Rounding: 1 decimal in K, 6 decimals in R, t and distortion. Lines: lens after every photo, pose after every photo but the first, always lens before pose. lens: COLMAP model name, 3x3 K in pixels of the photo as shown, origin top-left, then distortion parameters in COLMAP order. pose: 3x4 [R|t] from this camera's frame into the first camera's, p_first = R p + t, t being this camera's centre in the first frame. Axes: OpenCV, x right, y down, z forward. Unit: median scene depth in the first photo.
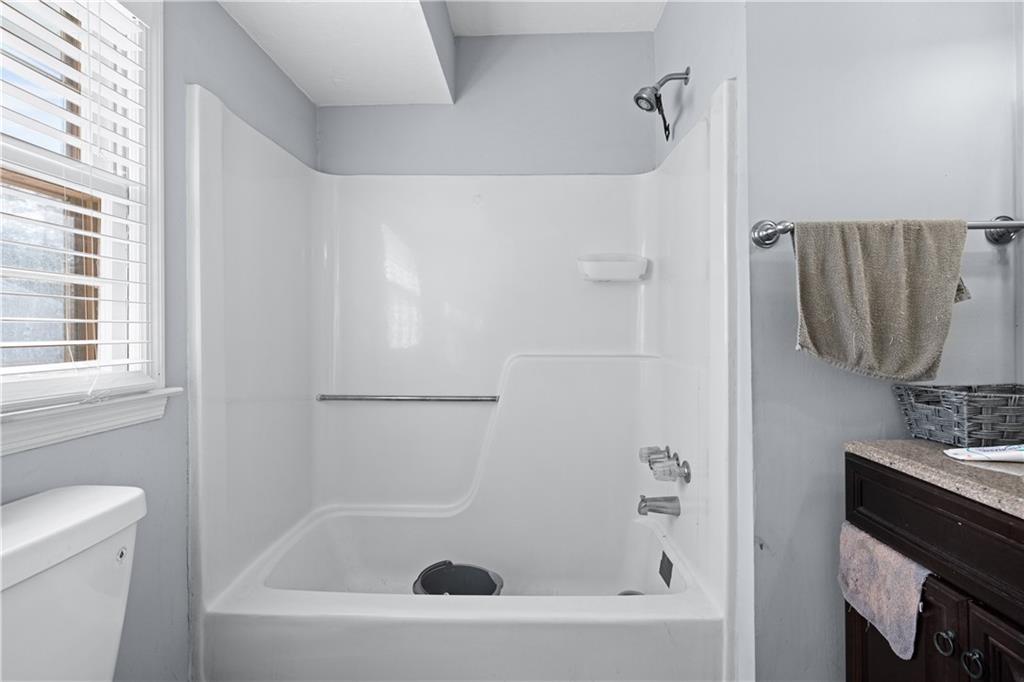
lens RADIAL K [[474.0, 0, 507.0], [0, 474.0, 343.9], [0, 0, 1]] dist [-0.017521, 0.008050]
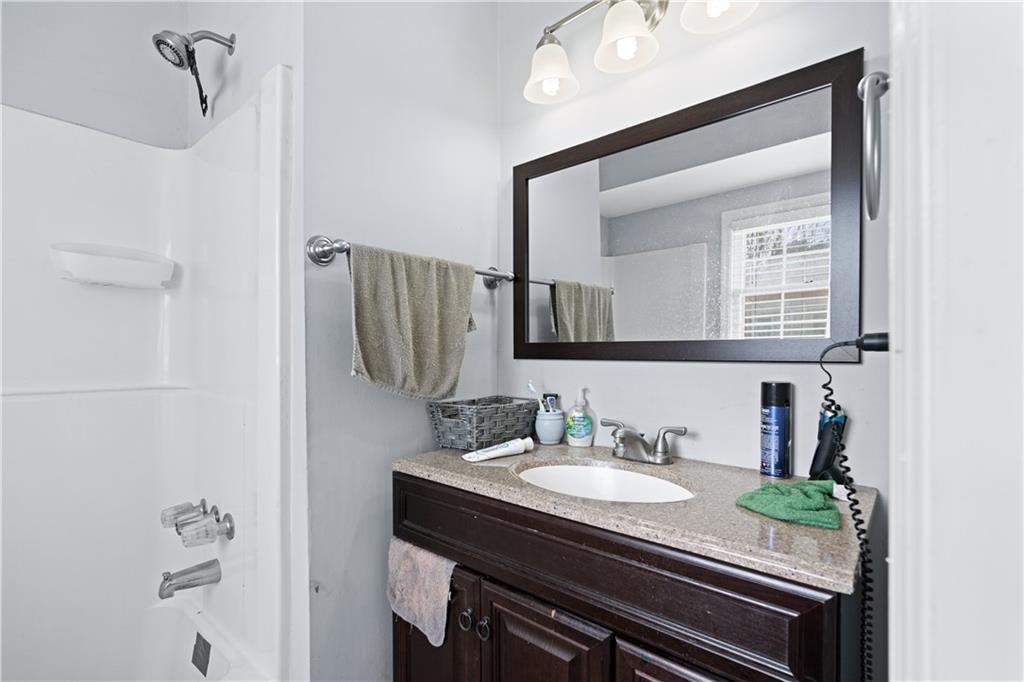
lens RADIAL K [[474.0, 0, 507.0], [0, 474.0, 343.9], [0, 0, 1]] dist [-0.017521, 0.008050]
pose [[0.627525, 0.017844, 0.778392, 0.058369], [0.018654, 0.999106, -0.037943, -0.009291], [-0.778373, 0.038330, 0.626631, 0.140946]]
